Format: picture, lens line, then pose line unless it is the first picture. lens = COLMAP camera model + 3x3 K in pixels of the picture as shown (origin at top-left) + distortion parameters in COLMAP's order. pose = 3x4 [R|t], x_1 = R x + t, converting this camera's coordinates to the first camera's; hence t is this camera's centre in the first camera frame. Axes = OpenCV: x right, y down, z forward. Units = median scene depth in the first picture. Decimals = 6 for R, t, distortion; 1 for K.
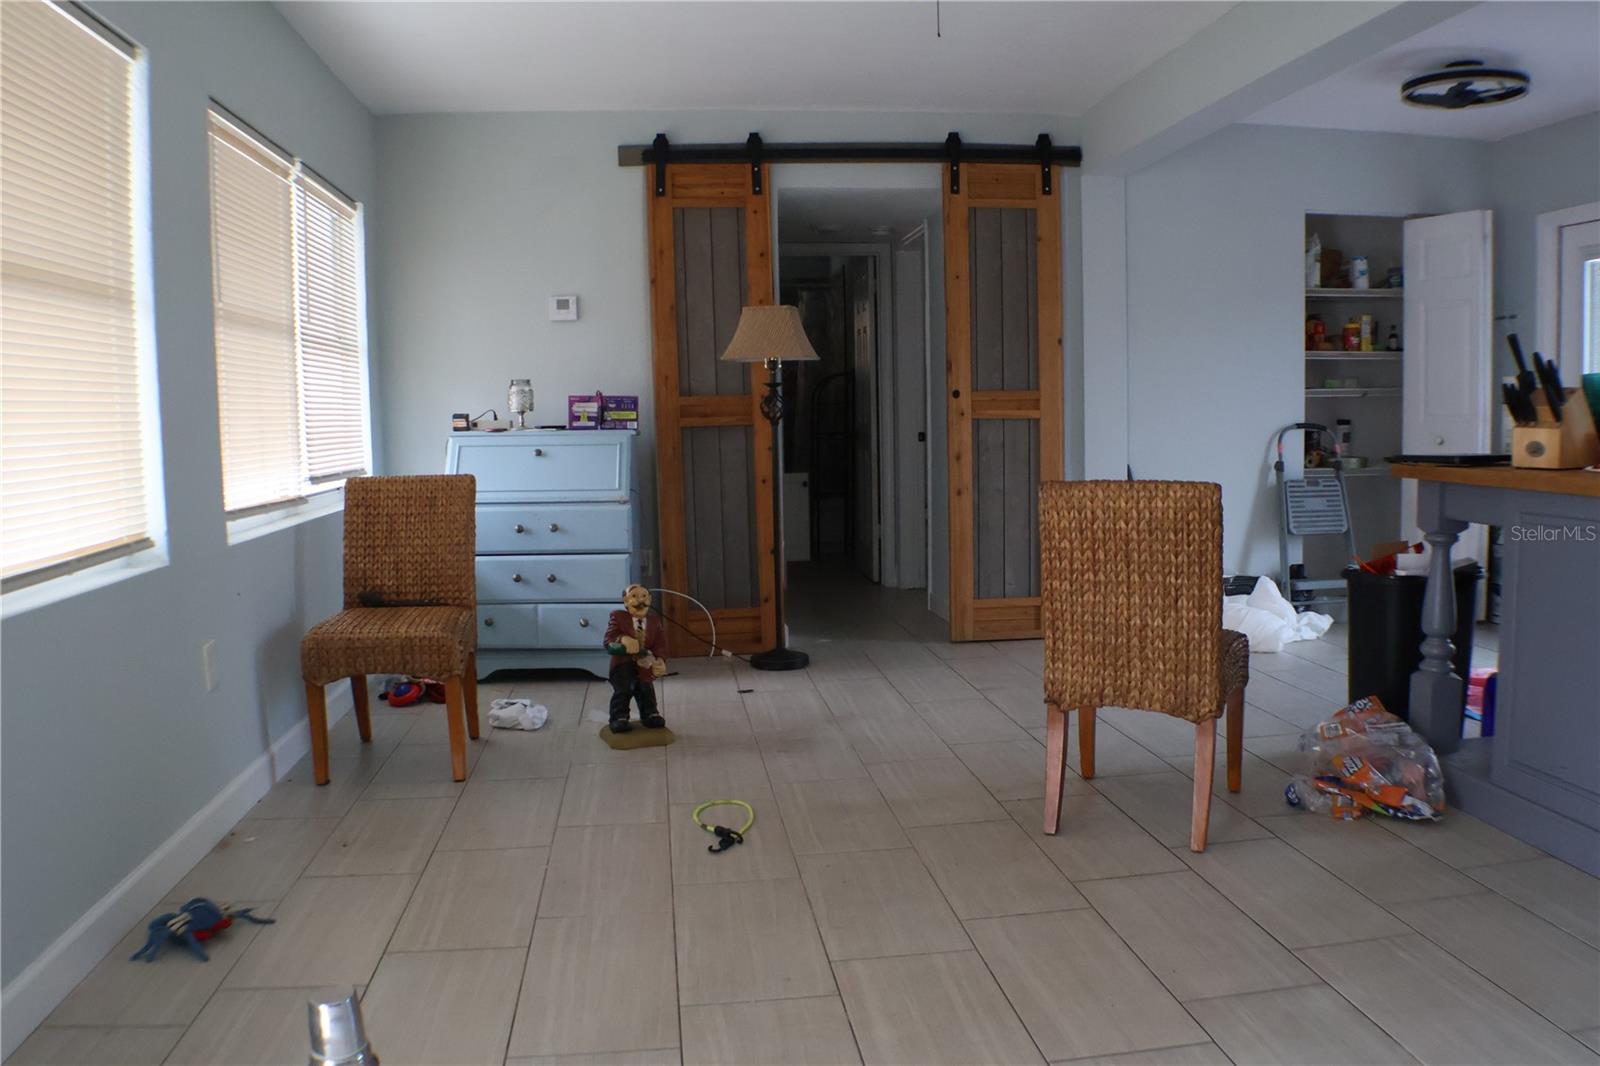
lens RADIAL K [[1203.4, 0, 800.0], [0, 1203.4, 533.0], [0, 0, 1]] dist [-0.150448, -0.000501]
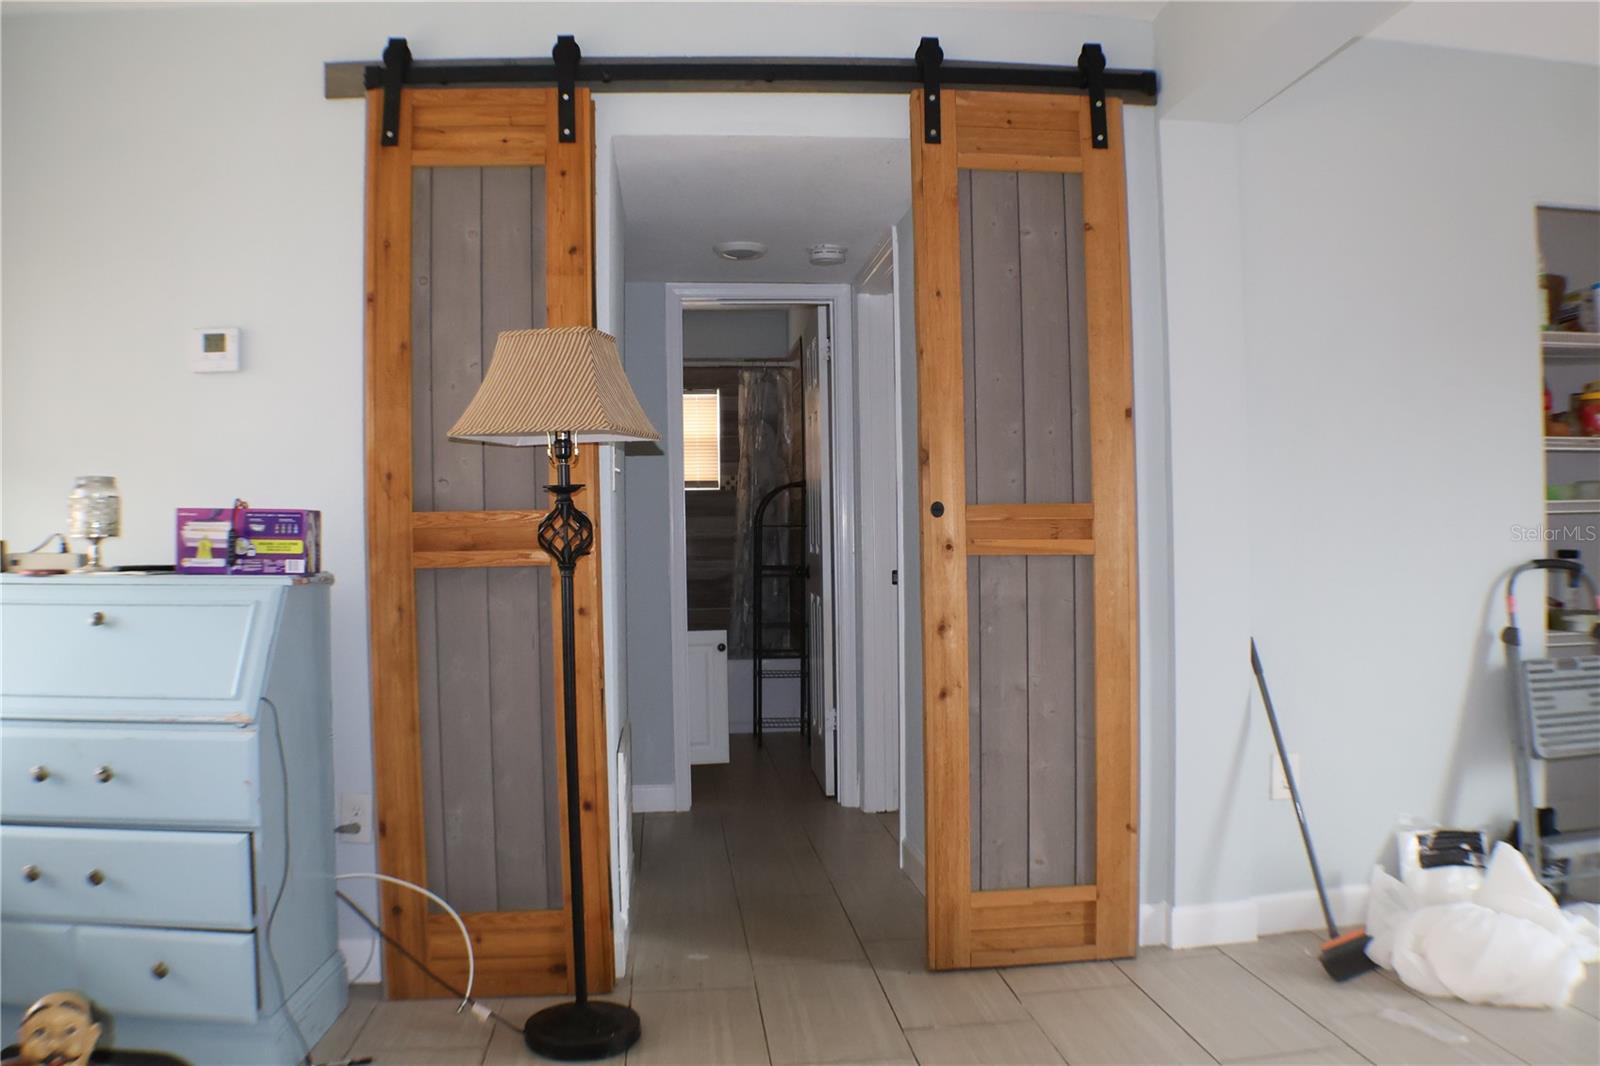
lens RADIAL K [[1203.4, 0, 800.0], [0, 1203.4, 533.0], [0, 0, 1]] dist [-0.150448, -0.000501]
pose [[0.999898, 0.005067, -0.013361, 0.077498], [-0.006382, 0.994938, -0.100284, -0.052136], [0.012785, 0.100359, 0.994869, 0.473975]]
